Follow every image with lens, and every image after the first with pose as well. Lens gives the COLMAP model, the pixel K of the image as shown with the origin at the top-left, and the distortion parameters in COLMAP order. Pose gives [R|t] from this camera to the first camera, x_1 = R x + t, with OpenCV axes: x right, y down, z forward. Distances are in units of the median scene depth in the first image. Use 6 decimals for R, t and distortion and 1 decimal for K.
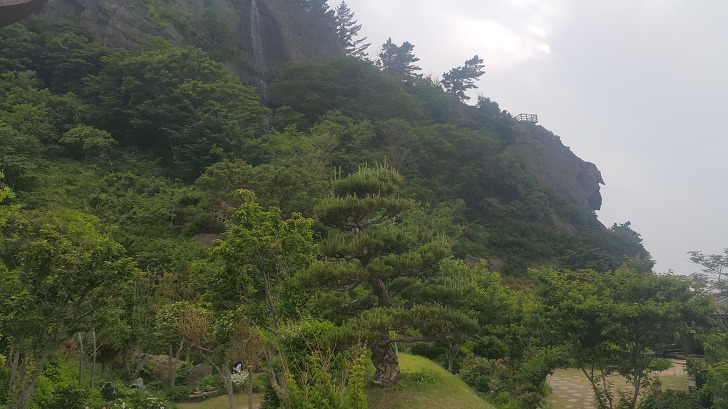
lens RADIAL K [[583.4, 0, 350.7], [0, 583.4, 205.6], [0, 0, 1]] dist [0.122416, -0.211501]
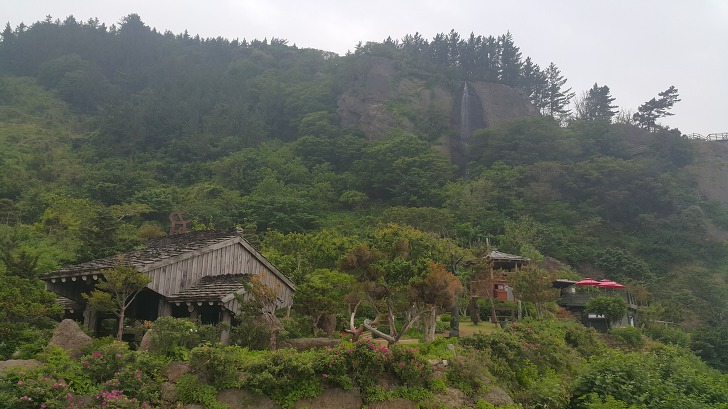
lens RADIAL K [[583.4, 0, 350.7], [0, 583.4, 205.6], [0, 0, 1]] dist [0.122416, -0.211501]
pose [[0.826803, -0.078542, -0.556981, 0.411812], [0.050367, 0.996563, -0.065763, 0.019529], [0.560232, 0.026319, 0.827917, -0.350518]]
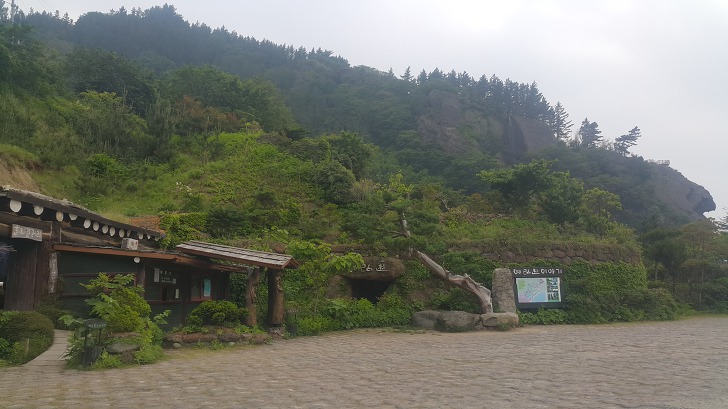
lens RADIAL K [[583.4, 0, 350.7], [0, 583.4, 205.6], [0, 0, 1]] dist [0.122416, -0.211501]
pose [[0.909339, -0.022293, -0.415459, 0.215612], [0.034892, 0.999132, 0.022759, -0.108859], [0.414591, -0.035192, 0.909327, -1.333988]]
